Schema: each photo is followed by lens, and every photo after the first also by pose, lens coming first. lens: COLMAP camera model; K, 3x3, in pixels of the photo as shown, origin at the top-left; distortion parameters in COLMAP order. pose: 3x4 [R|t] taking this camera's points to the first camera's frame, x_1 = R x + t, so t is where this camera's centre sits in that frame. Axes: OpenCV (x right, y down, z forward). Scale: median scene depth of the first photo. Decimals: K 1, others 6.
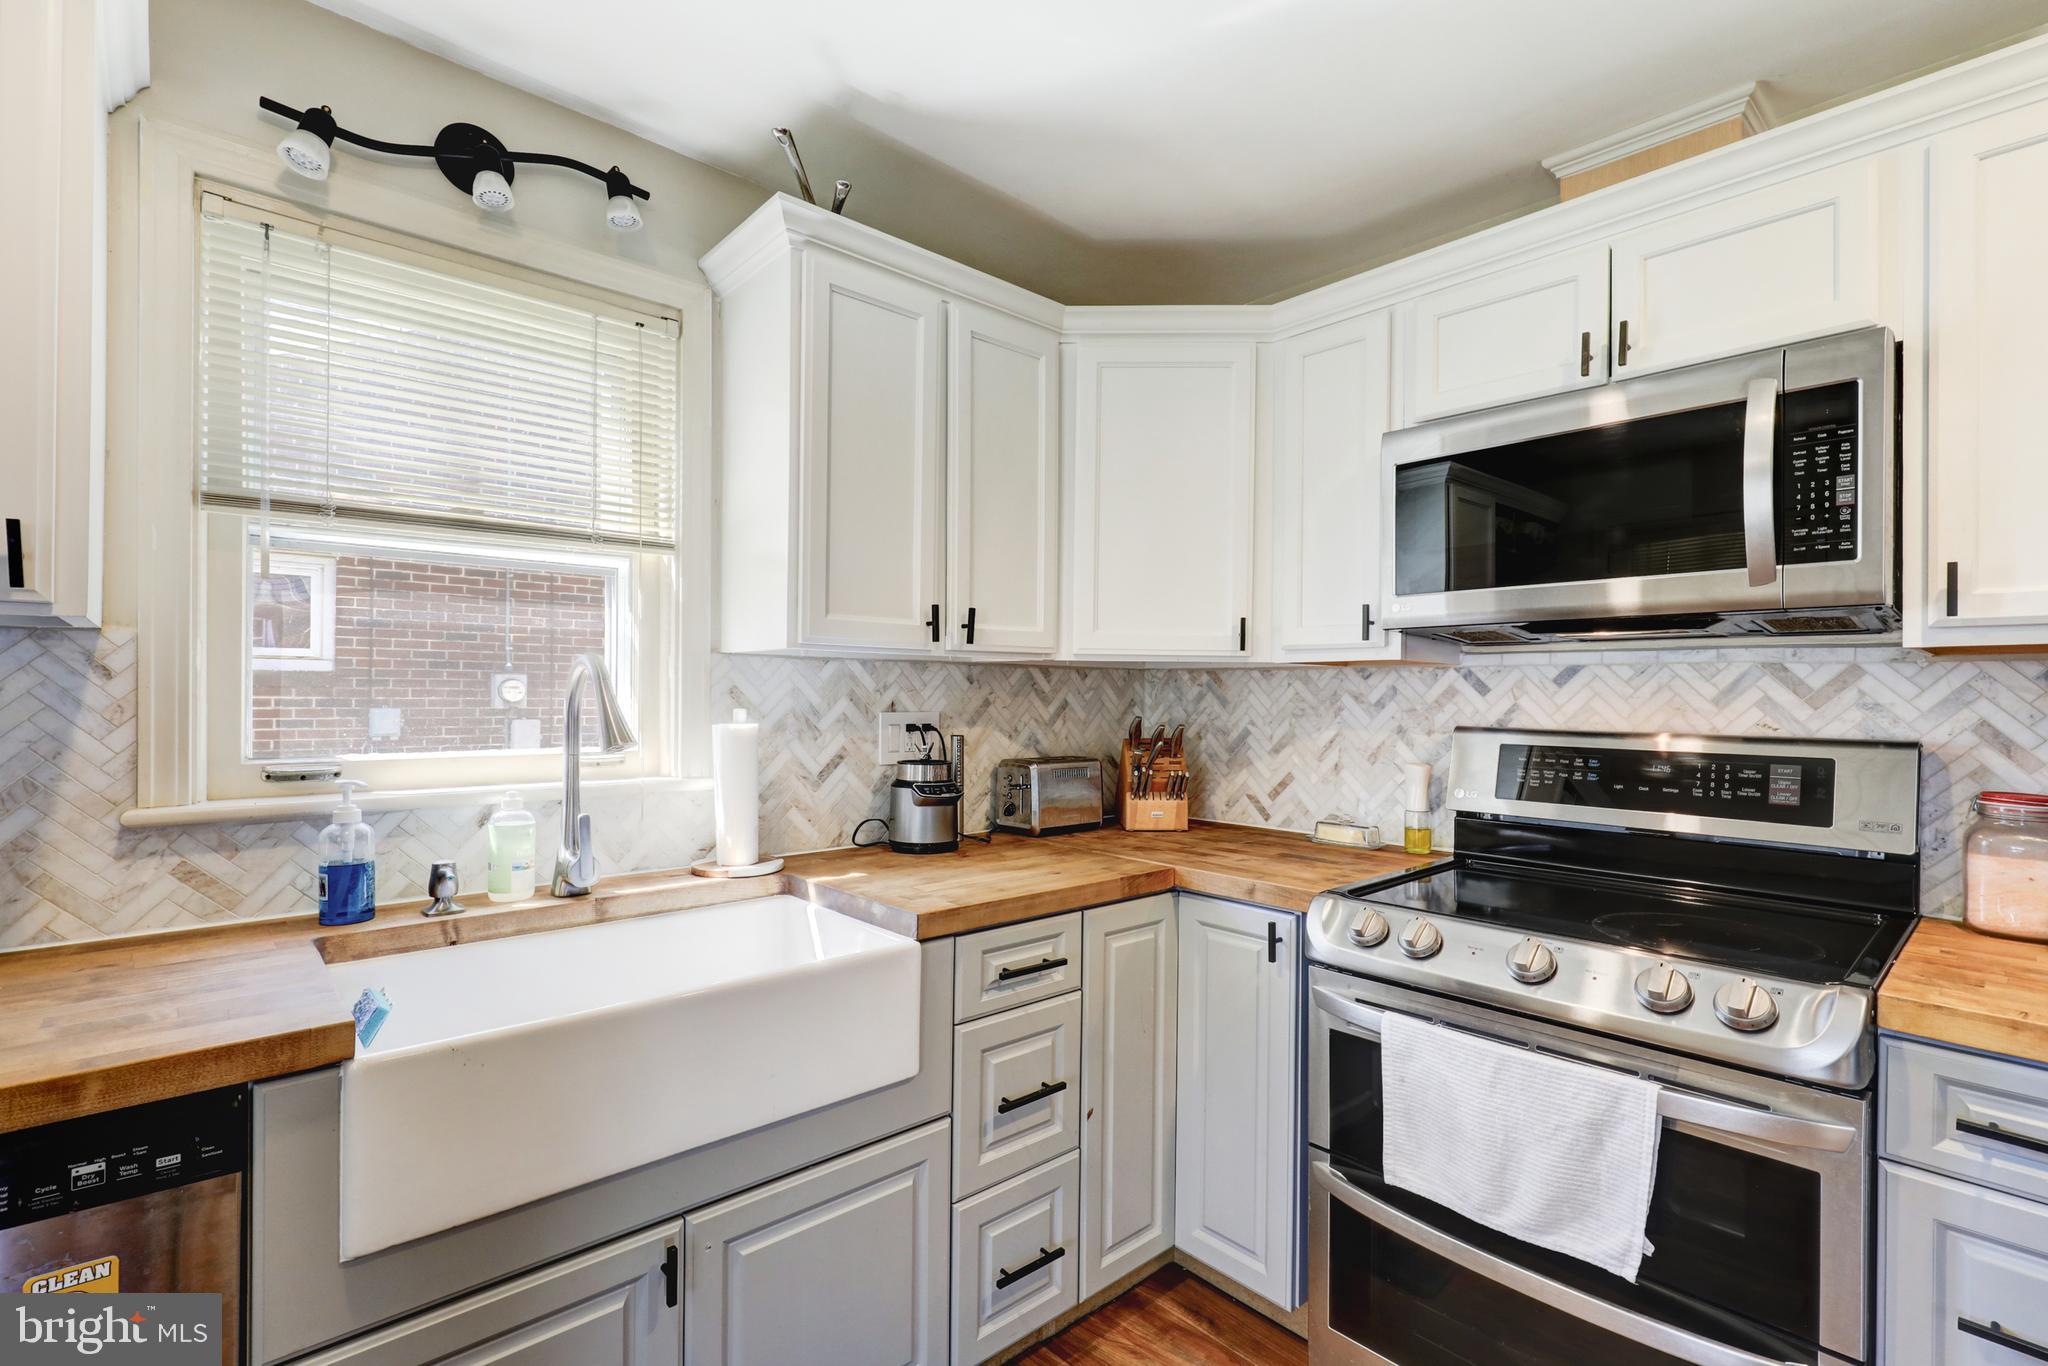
lens RADIAL K [[934.9, 0, 1028.0], [0, 934.9, 684.1], [0, 0, 1]] dist [-0.000803, -0.000676]
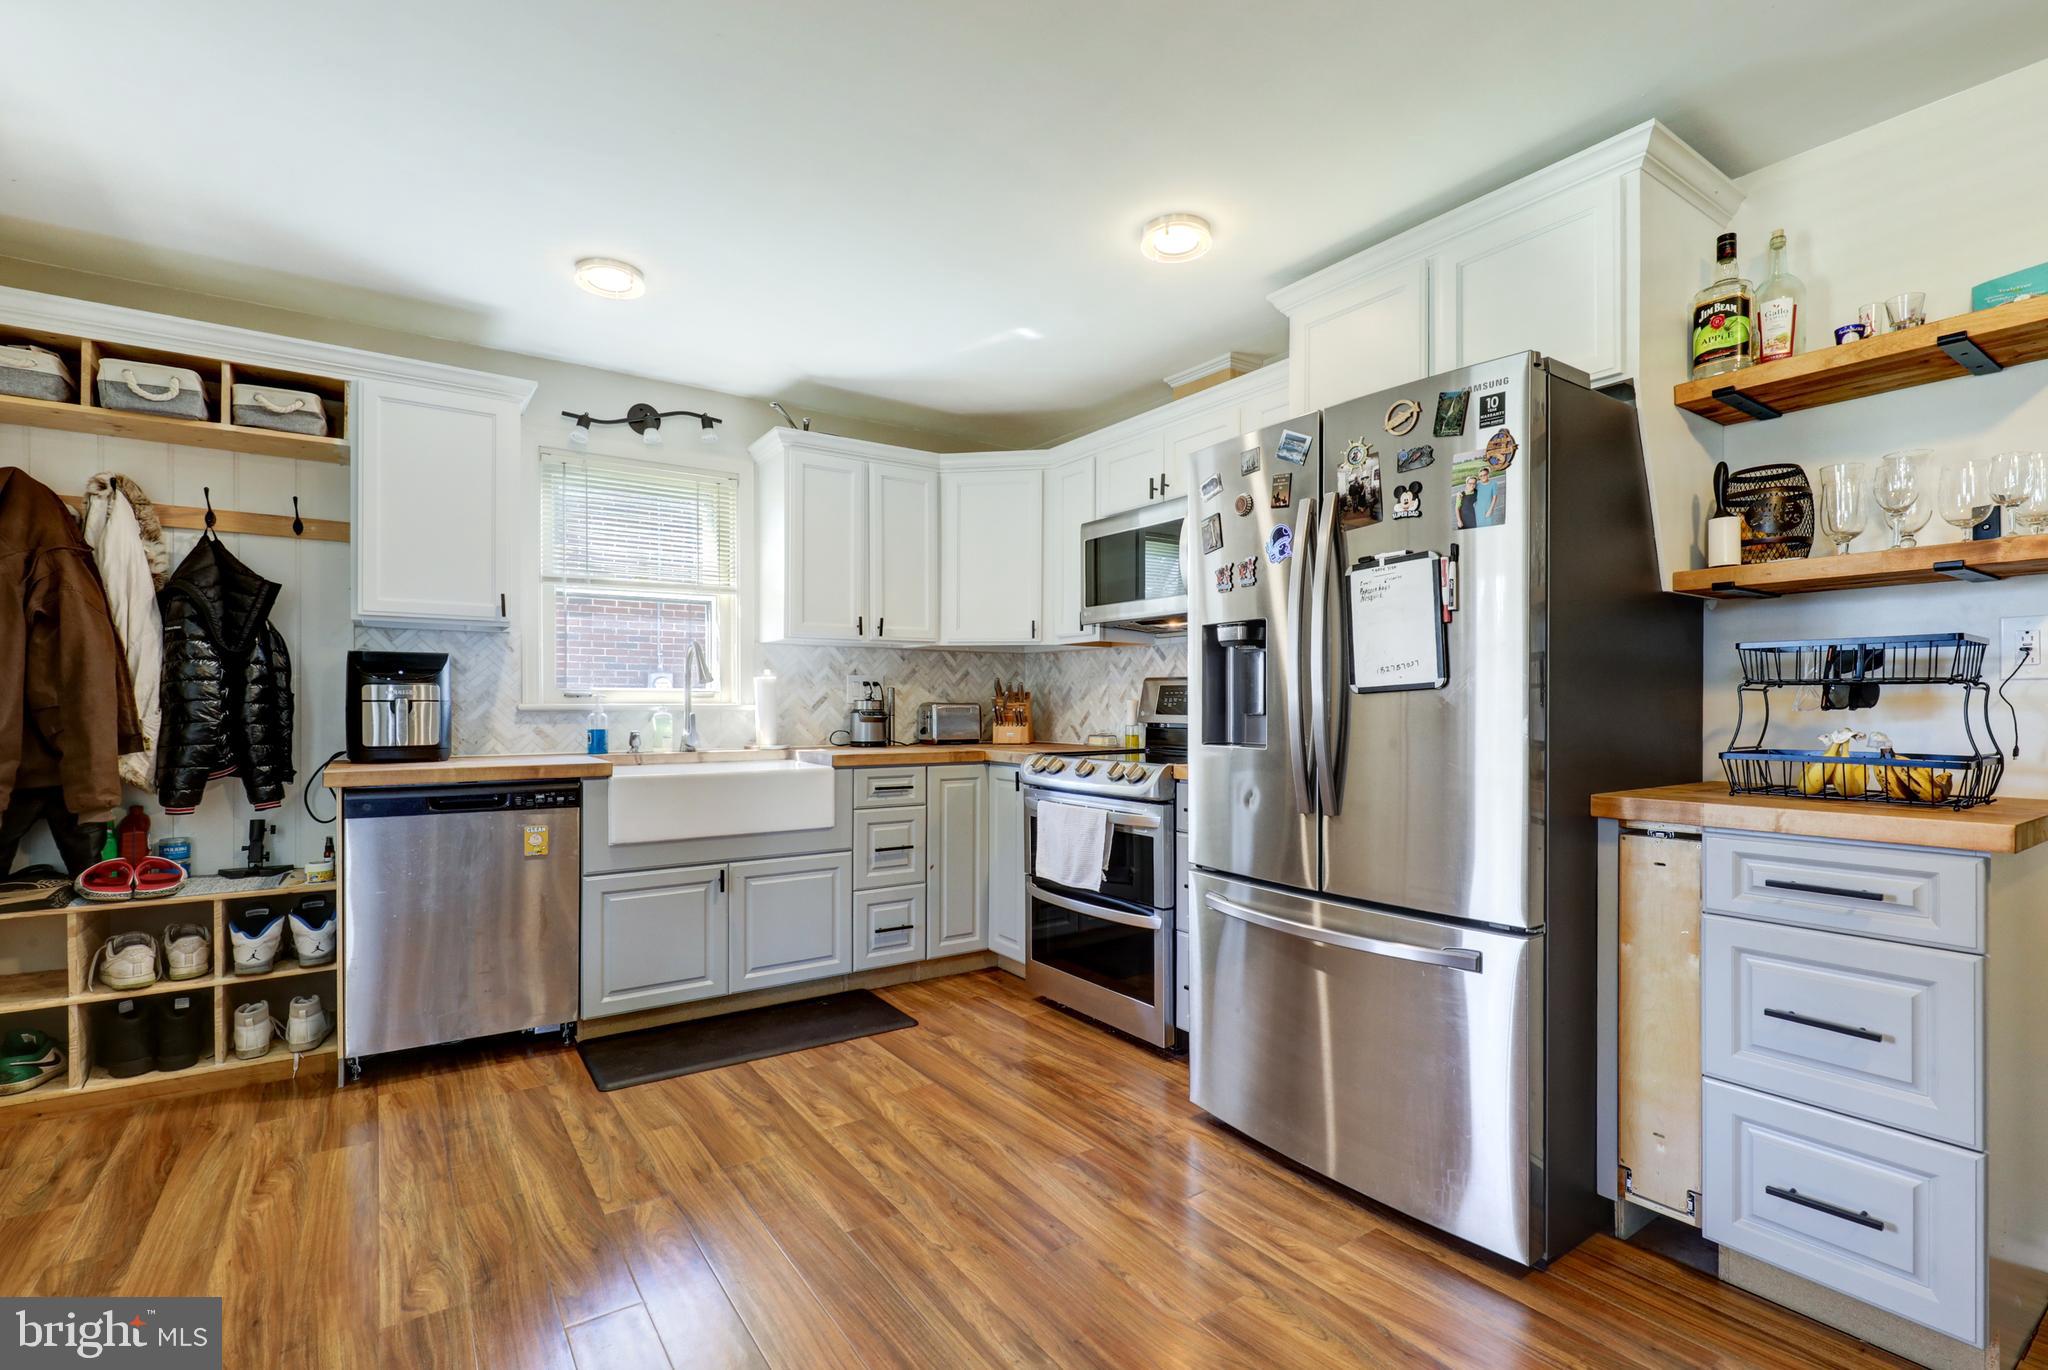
lens RADIAL K [[934.9, 0, 1022.1], [0, 934.9, 696.8], [0, 0, 1]] dist [-0.000803, -0.000676]
pose [[0.990572, -0.006793, -0.136826, 0.506203], [0.007207, 0.999971, 0.002528, 0.082459], [0.136805, -0.003490, 0.990592, -0.916212]]
